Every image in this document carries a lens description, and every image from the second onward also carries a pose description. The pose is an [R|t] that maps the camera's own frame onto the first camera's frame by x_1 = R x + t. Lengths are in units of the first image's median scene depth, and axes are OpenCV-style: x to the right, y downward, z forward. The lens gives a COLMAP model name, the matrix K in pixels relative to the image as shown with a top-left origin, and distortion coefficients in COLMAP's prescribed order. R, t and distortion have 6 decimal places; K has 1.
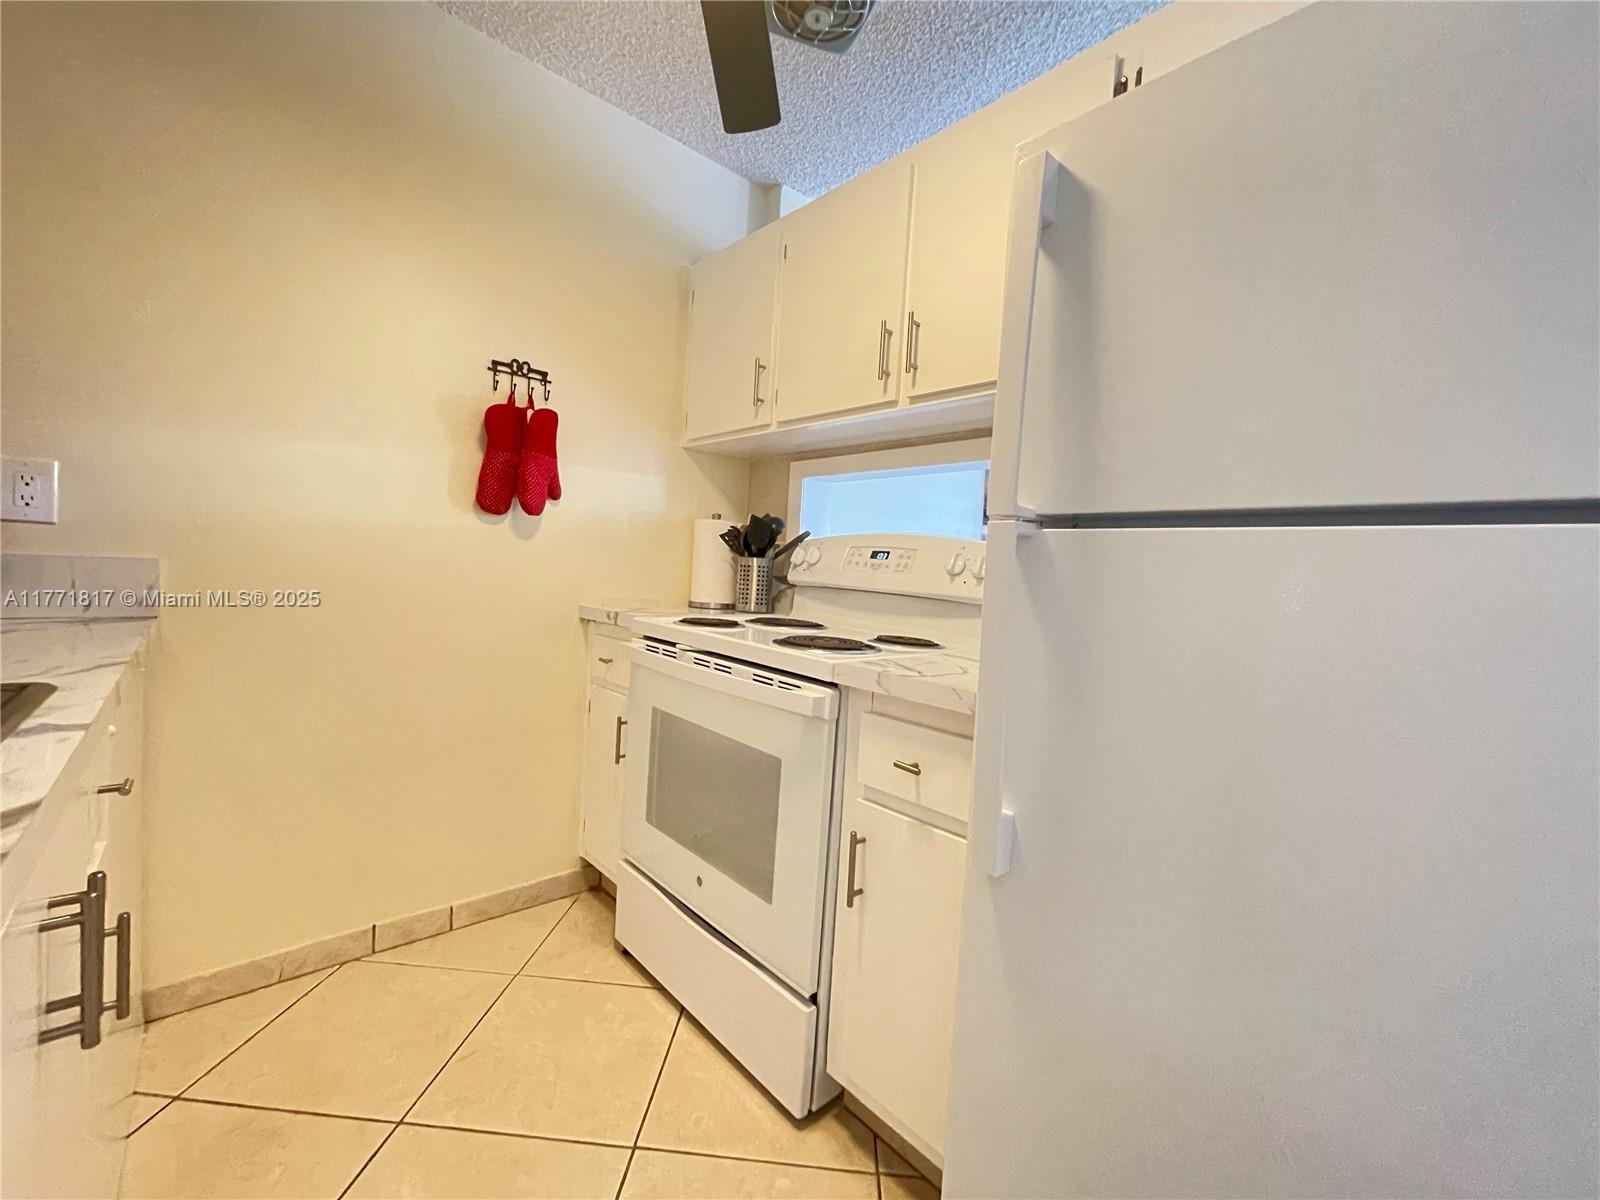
lens RADIAL K [[656.0, 0, 798.2], [0, 656.0, 594.2], [0, 0, 1]] dist [-0.002998, 0.000765]
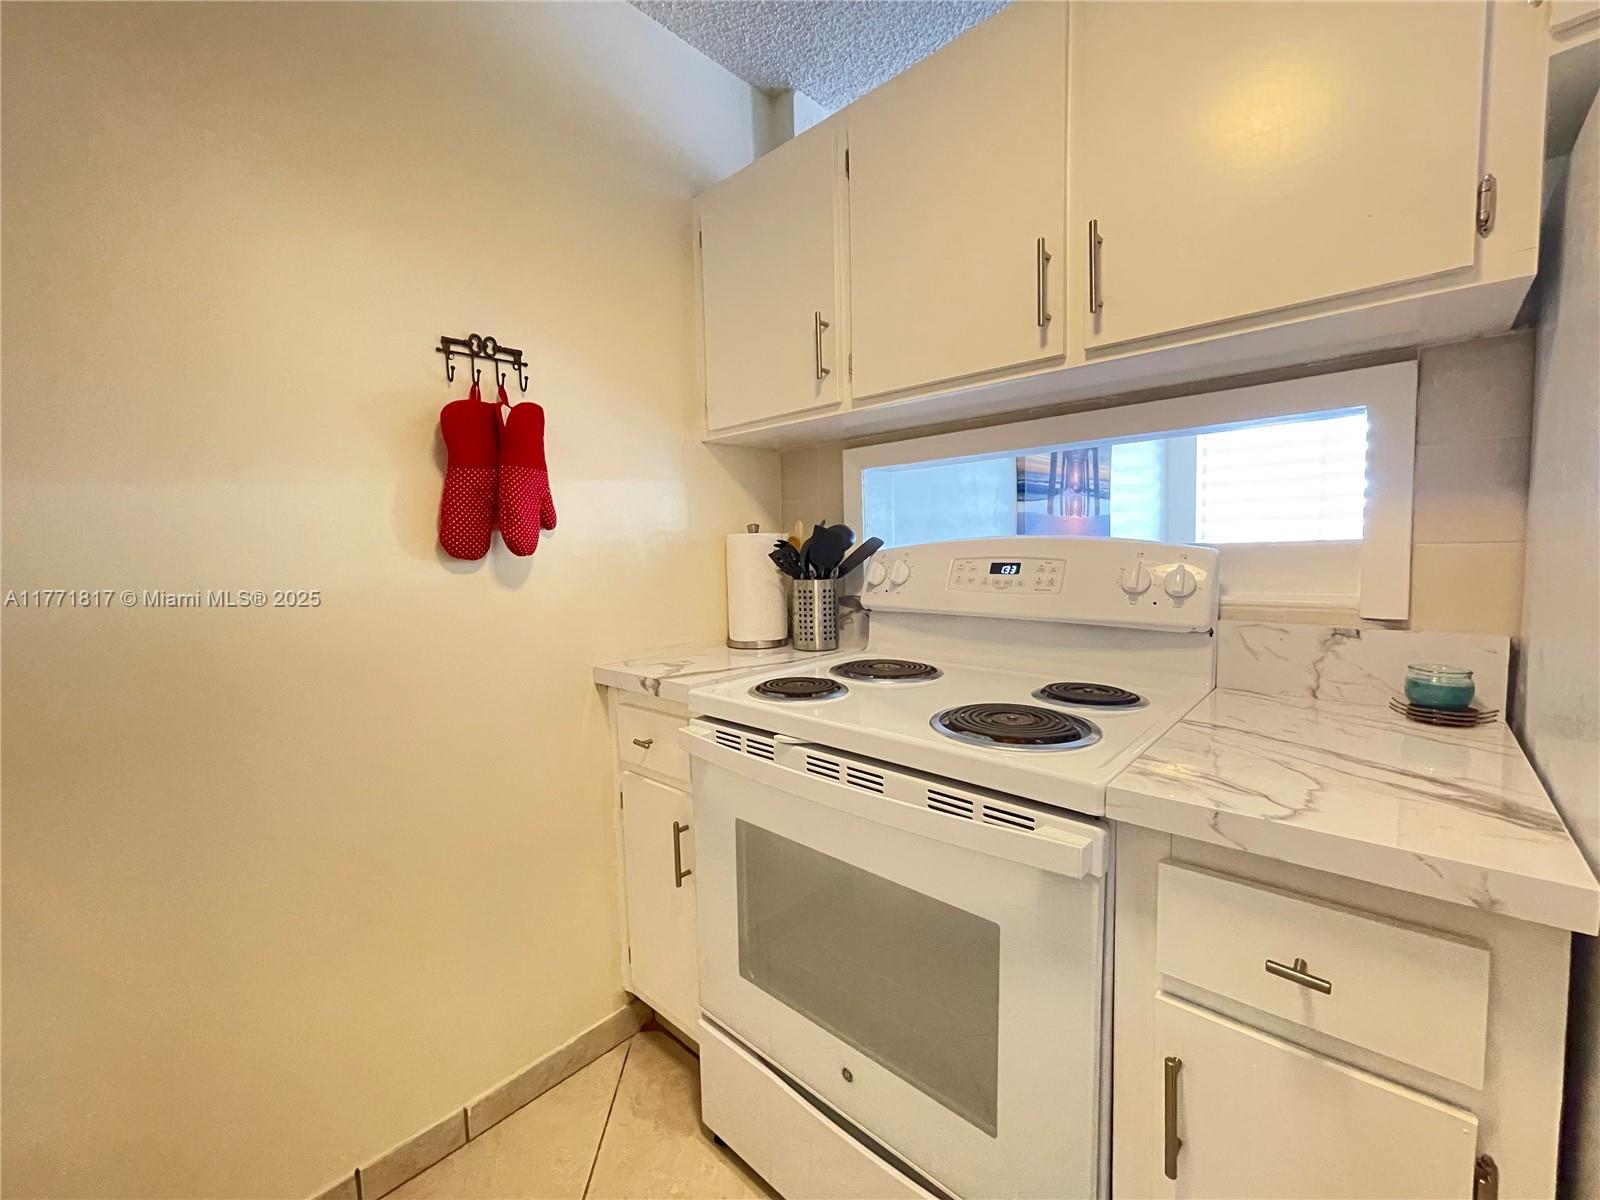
lens RADIAL K [[656.0, 0, 800.6], [0, 656.0, 593.8], [0, 0, 1]] dist [-0.002998, 0.000765]
pose [[0.992527, -0.092474, 0.079621, -0.170158], [0.089671, 0.995243, 0.038094, -0.080696], [-0.082765, -0.030669, 0.996097, 0.273149]]
